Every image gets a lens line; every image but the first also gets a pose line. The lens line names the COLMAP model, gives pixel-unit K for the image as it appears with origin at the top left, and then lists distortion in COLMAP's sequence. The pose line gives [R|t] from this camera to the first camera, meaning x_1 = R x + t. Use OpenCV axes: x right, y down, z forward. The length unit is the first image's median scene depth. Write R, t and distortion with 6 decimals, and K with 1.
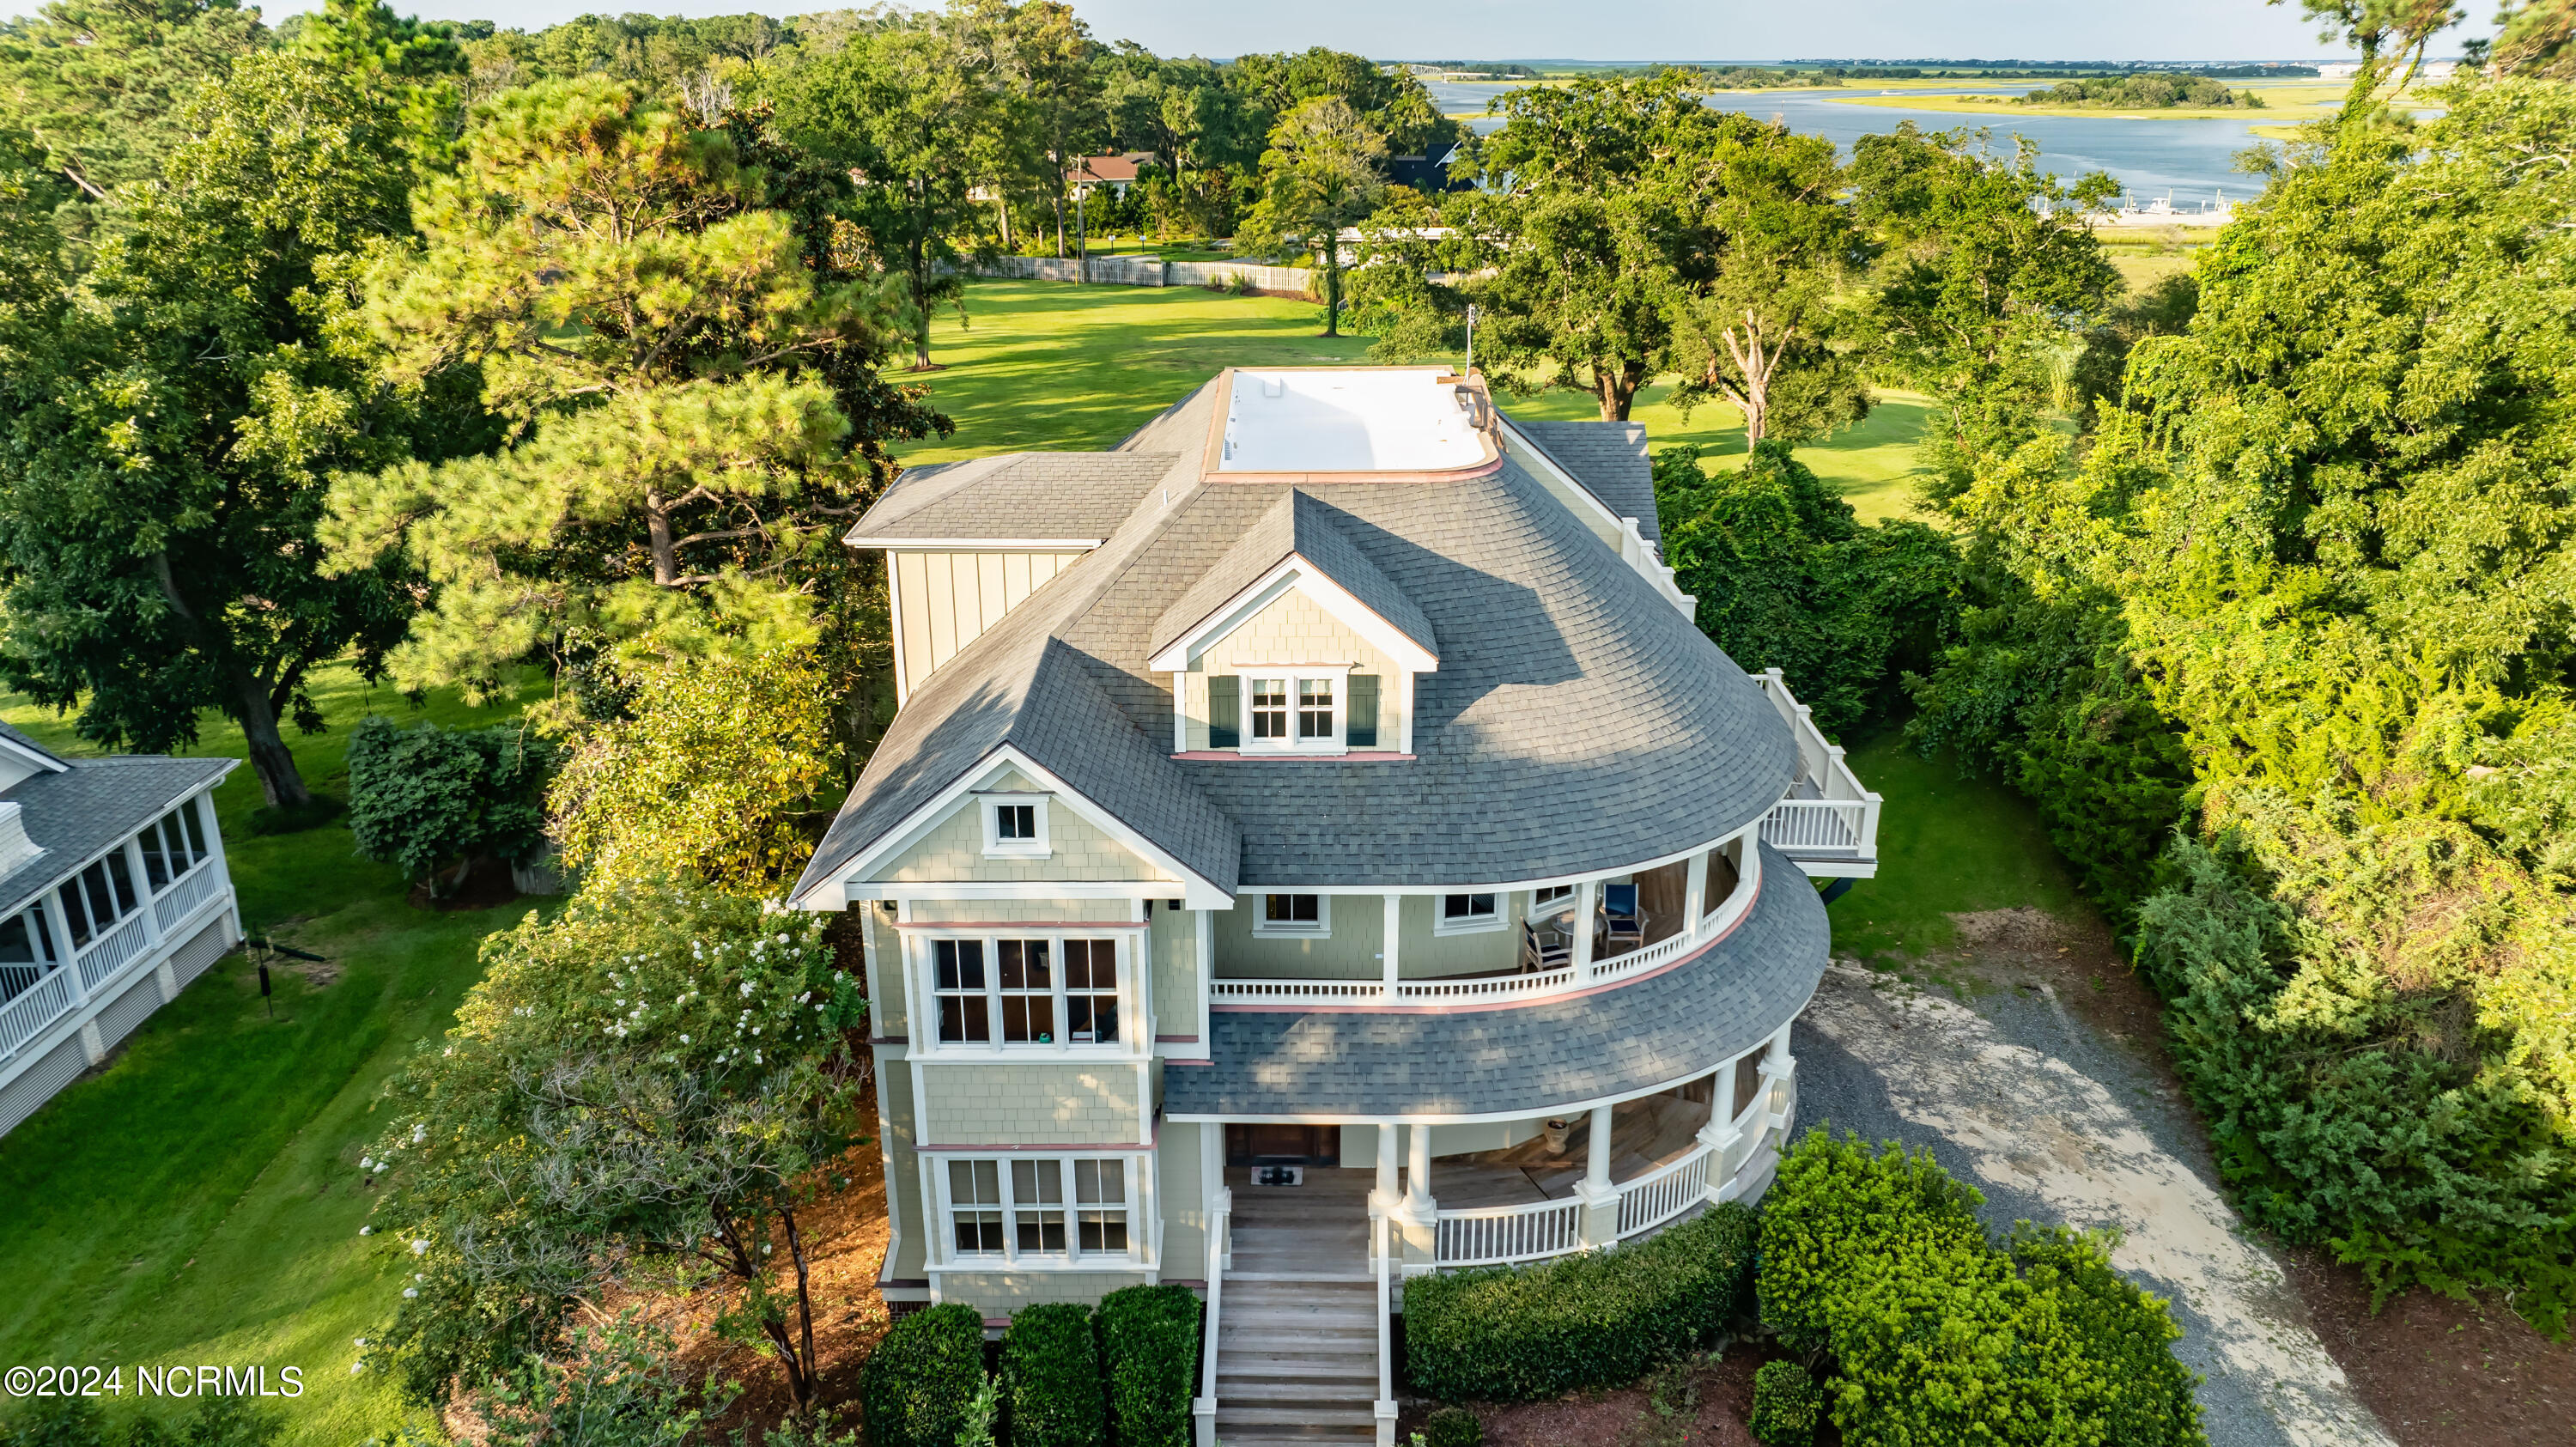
lens RADIAL K [[1834.0, 0, 1288.0], [0, 1834.0, 723.5], [0, 0, 1]] dist [-0.034875, 0.050957]
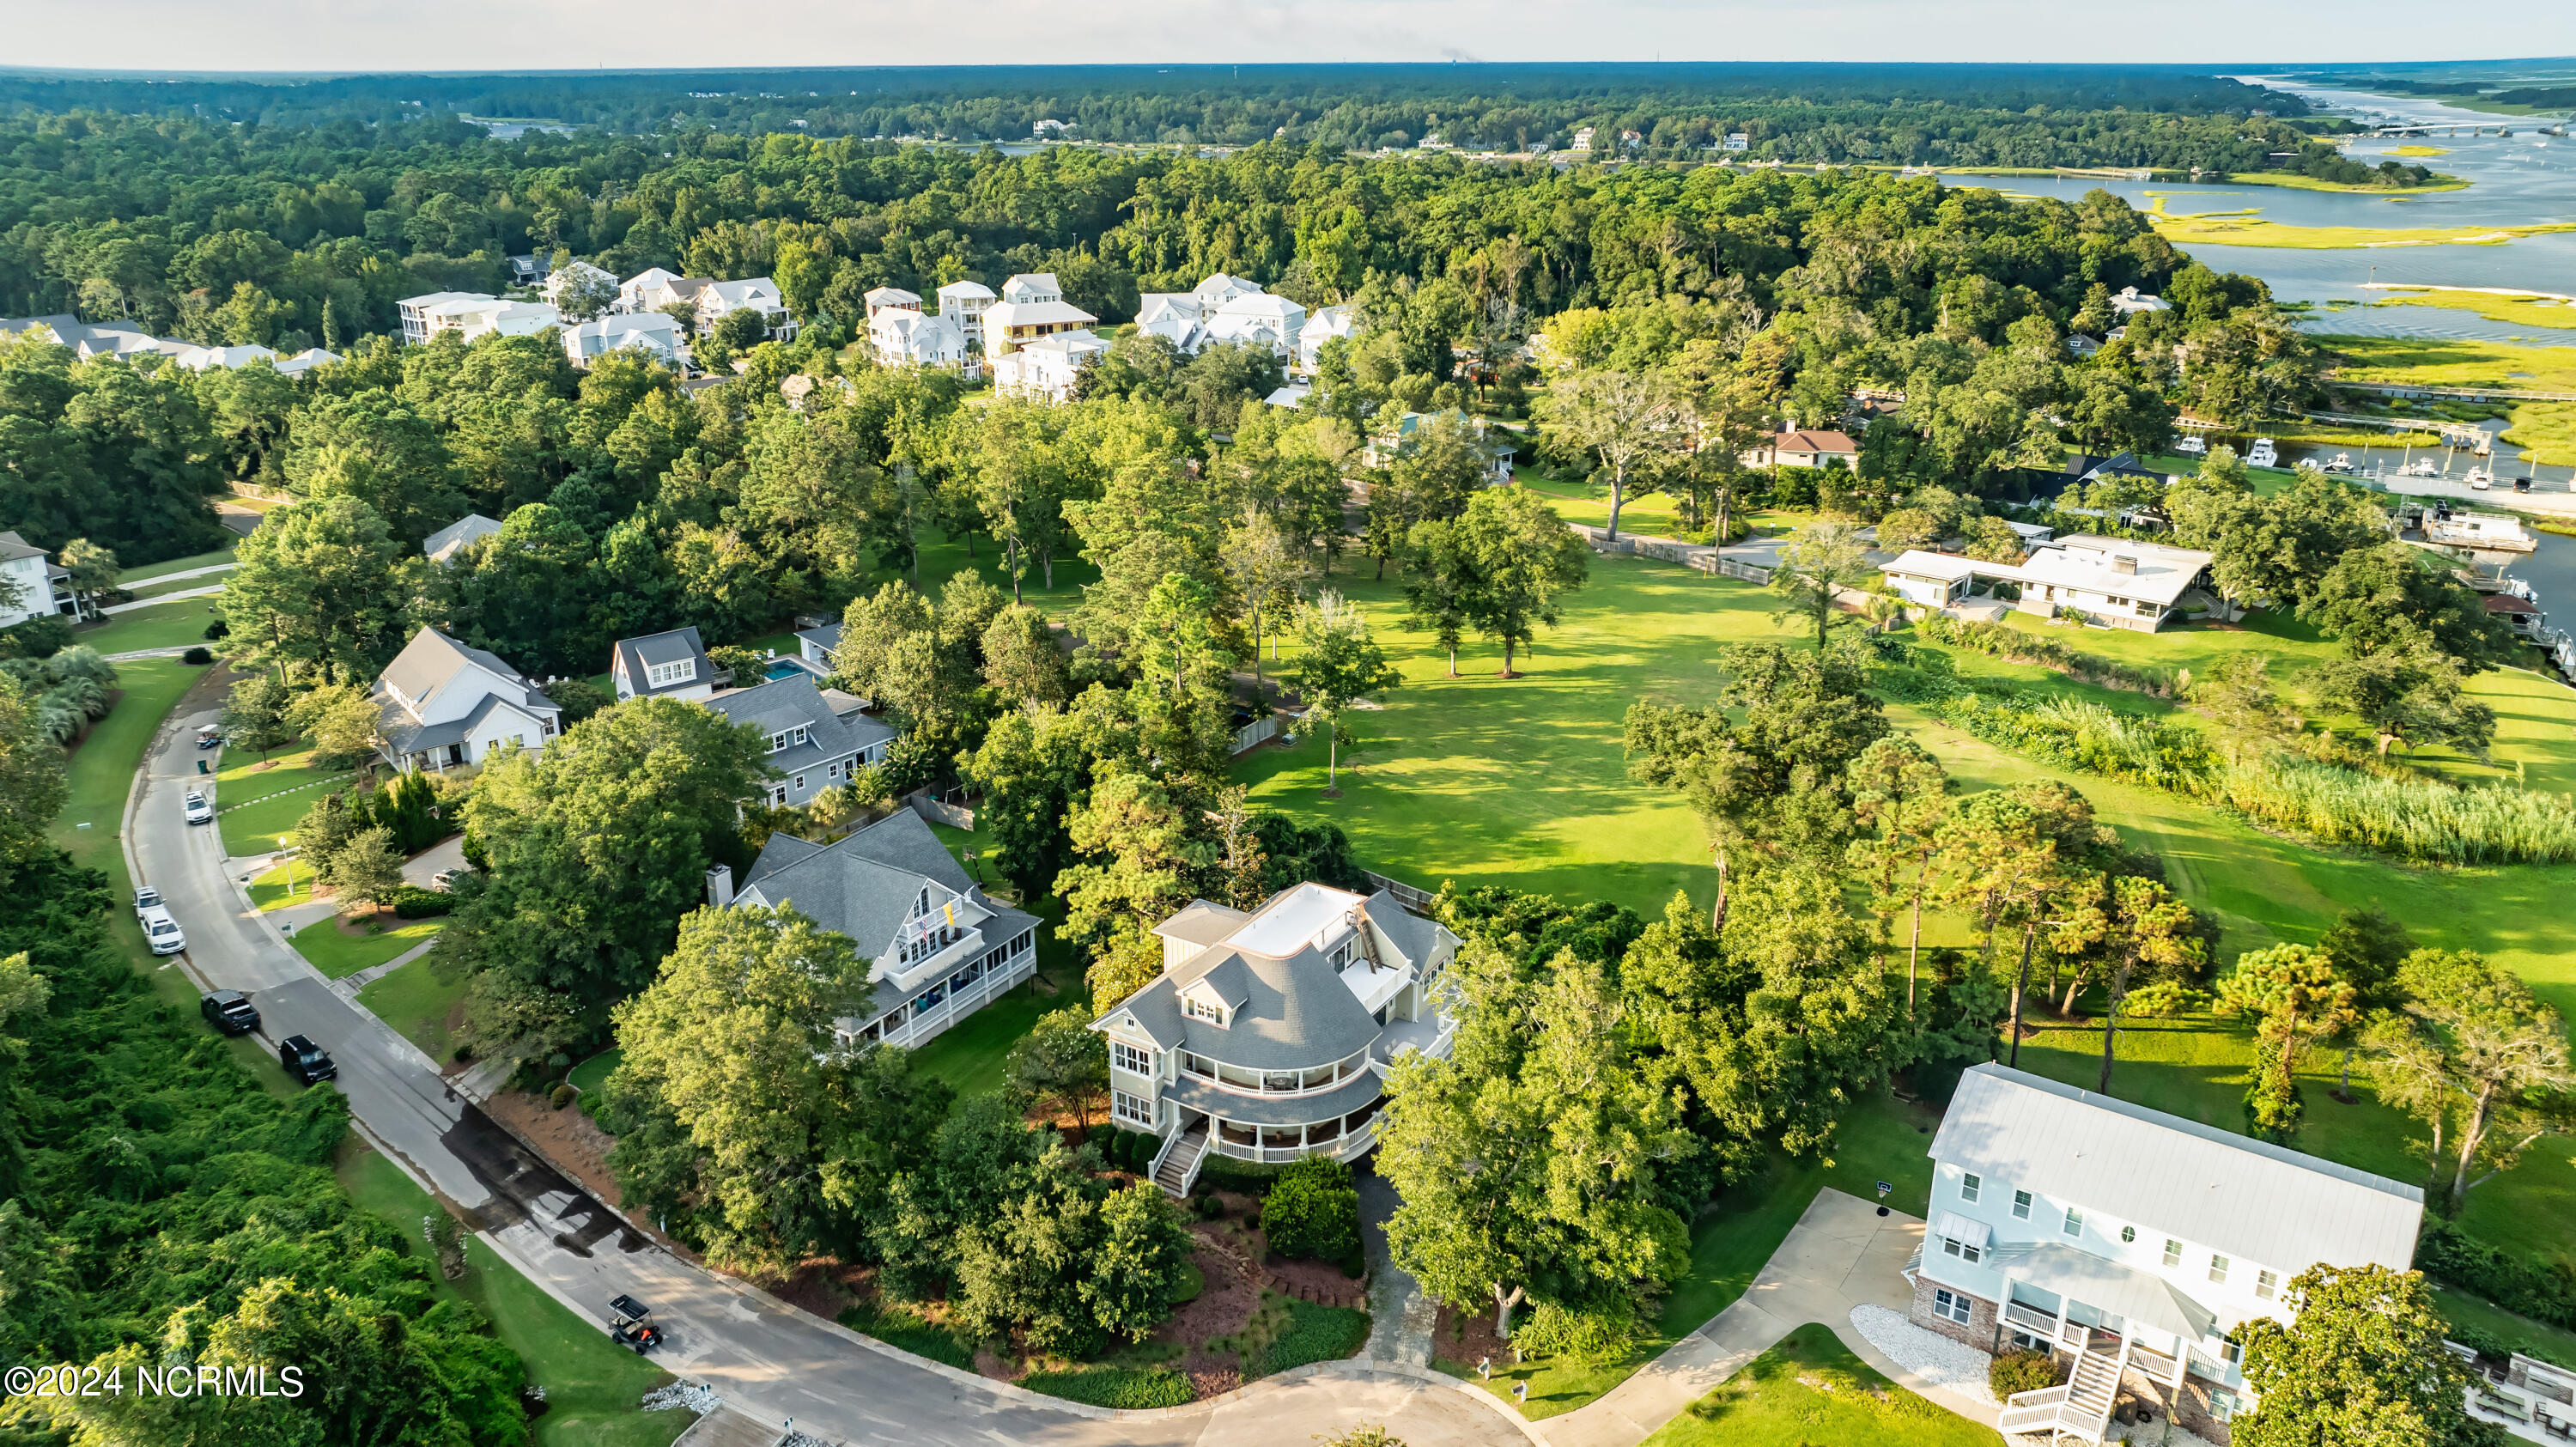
lens RADIAL K [[1834.0, 0, 1288.0], [0, 1834.0, 723.5], [0, 0, 1]] dist [-0.034875, 0.050957]
pose [[0.854366, 0.183891, -0.486047, 2.088423], [-0.182662, 0.981883, 0.050405, -0.903428], [0.486511, 0.045718, 0.872478, -2.608054]]
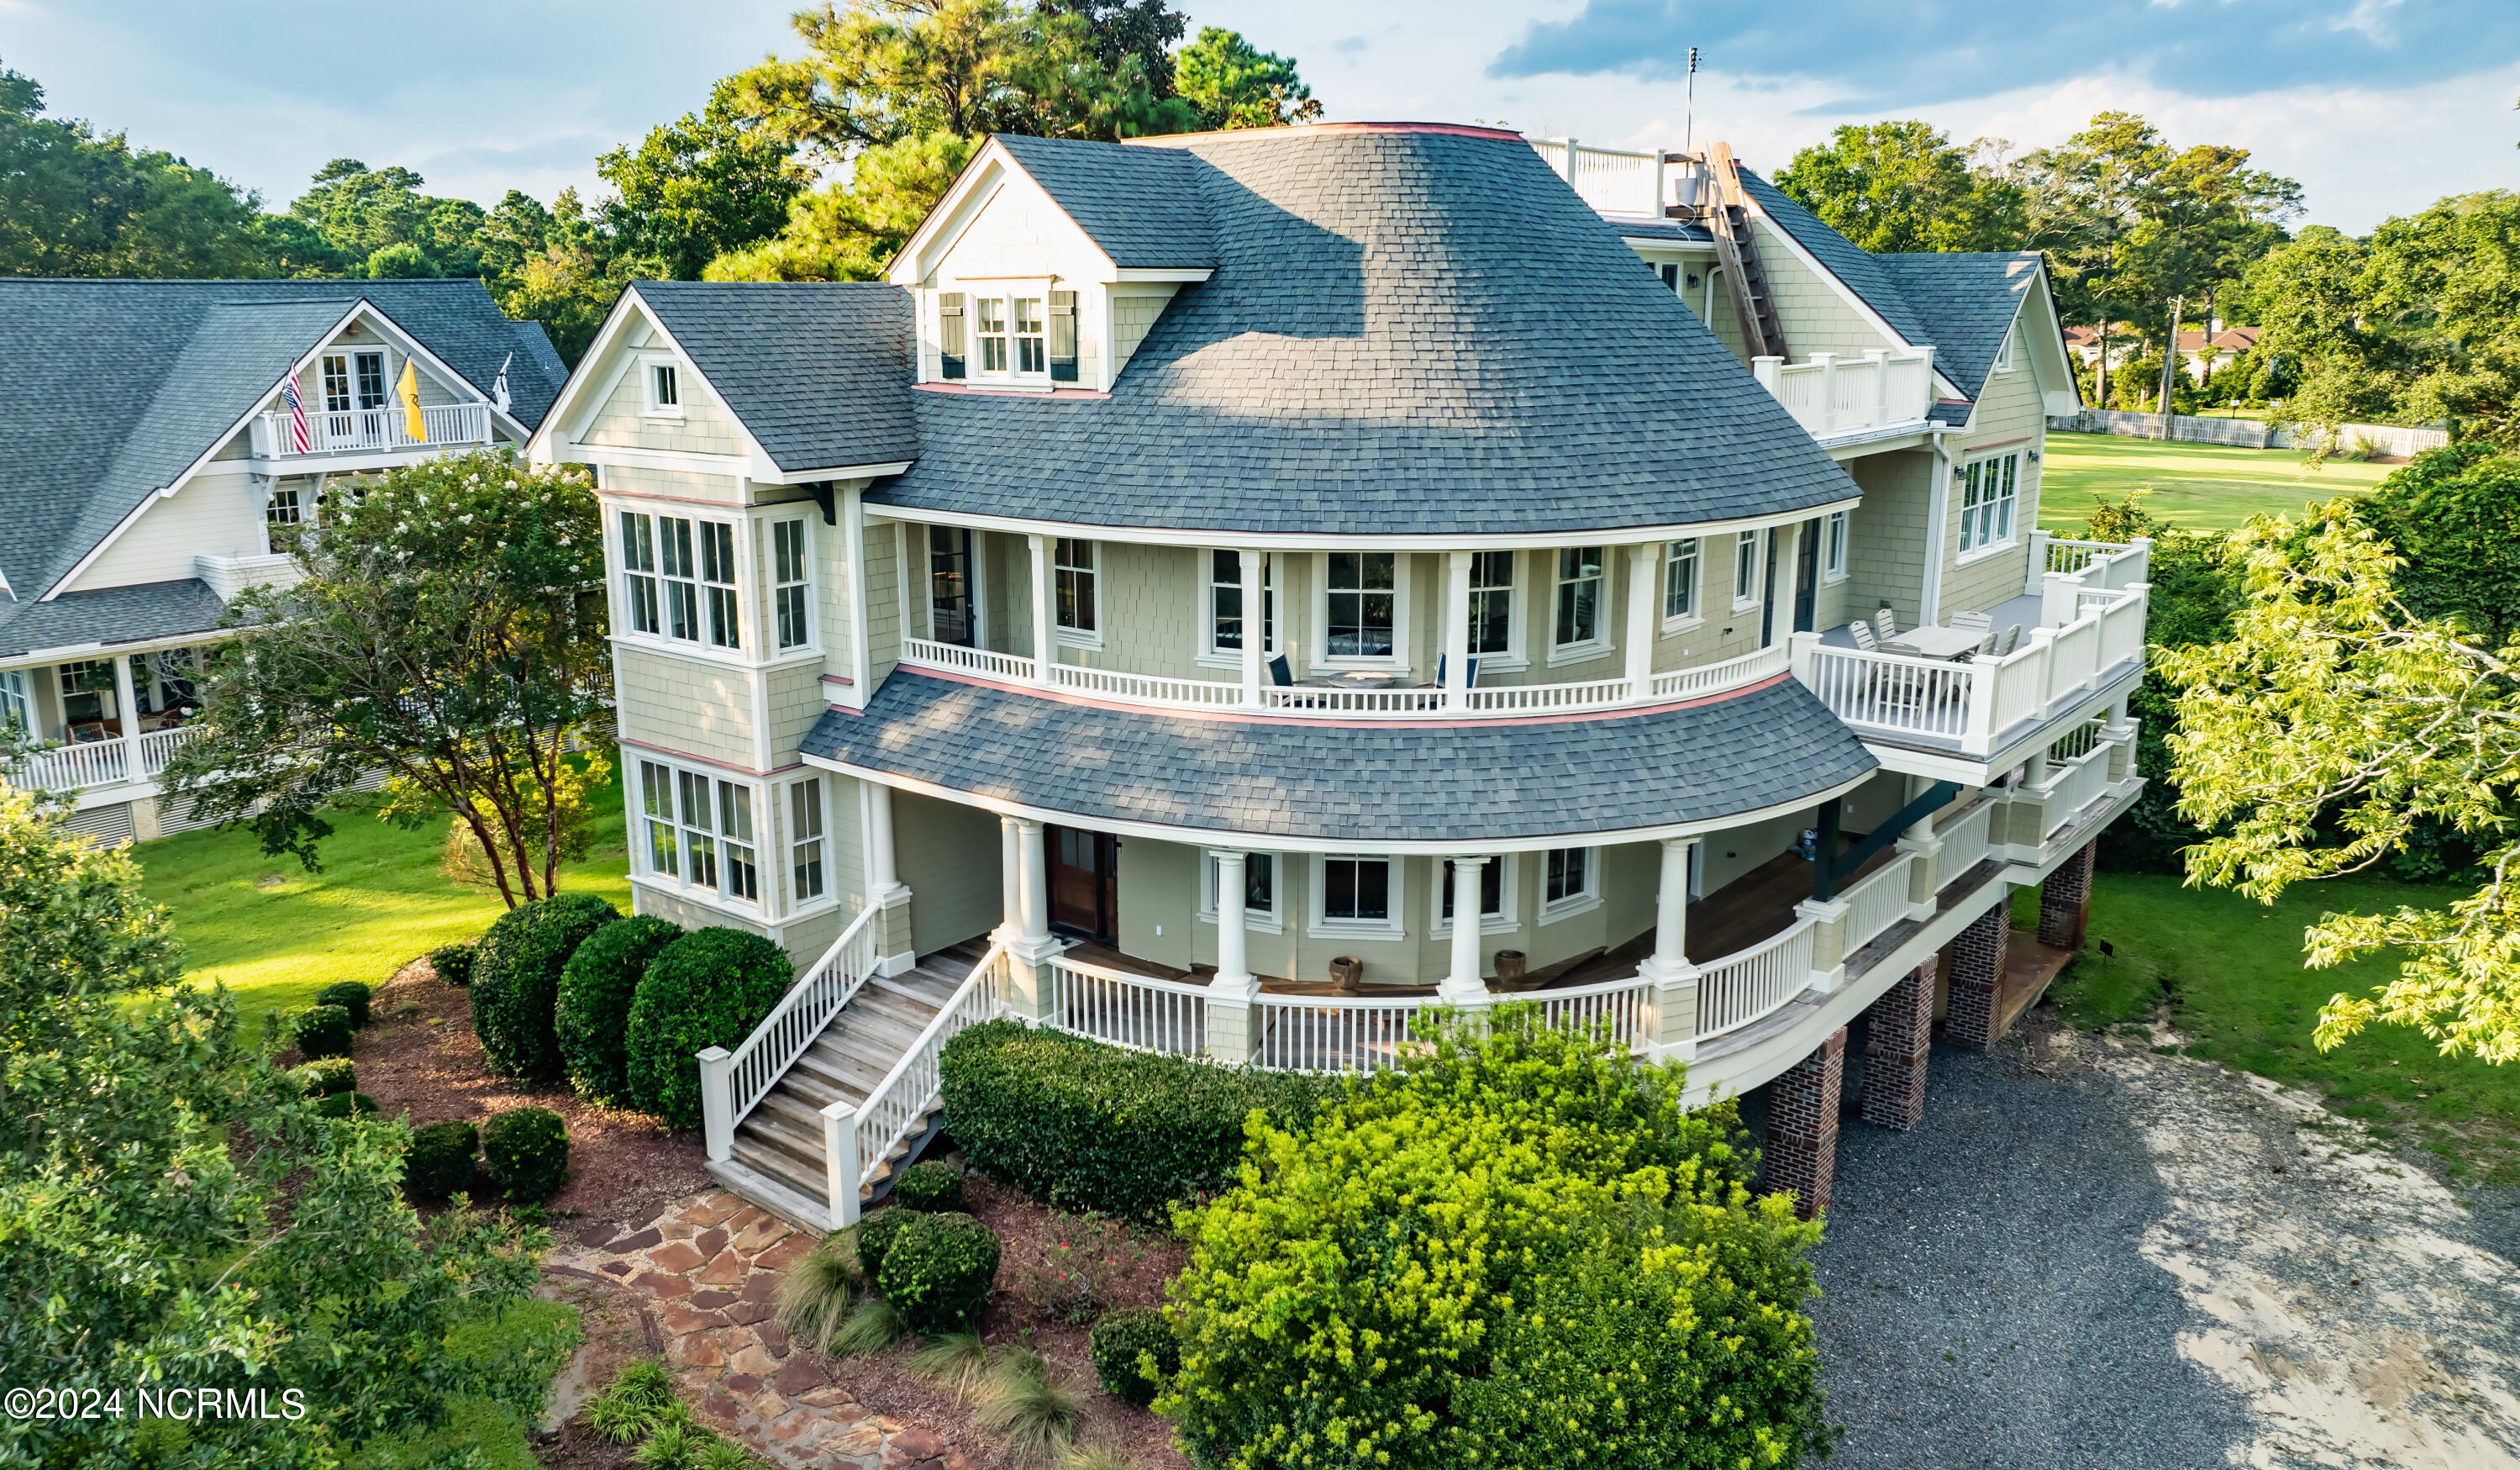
lens RADIAL K [[1841.4, 0, 1203.2], [0, 1841.4, 736.7], [0, 0, 1]] dist [-0.033175, 0.000335]
pose [[0.766263, 0.147259, -0.625424, 0.656941], [-0.217520, 0.975360, -0.036851, 0.193669], [0.604587, 0.164279, 0.779414, 0.399783]]
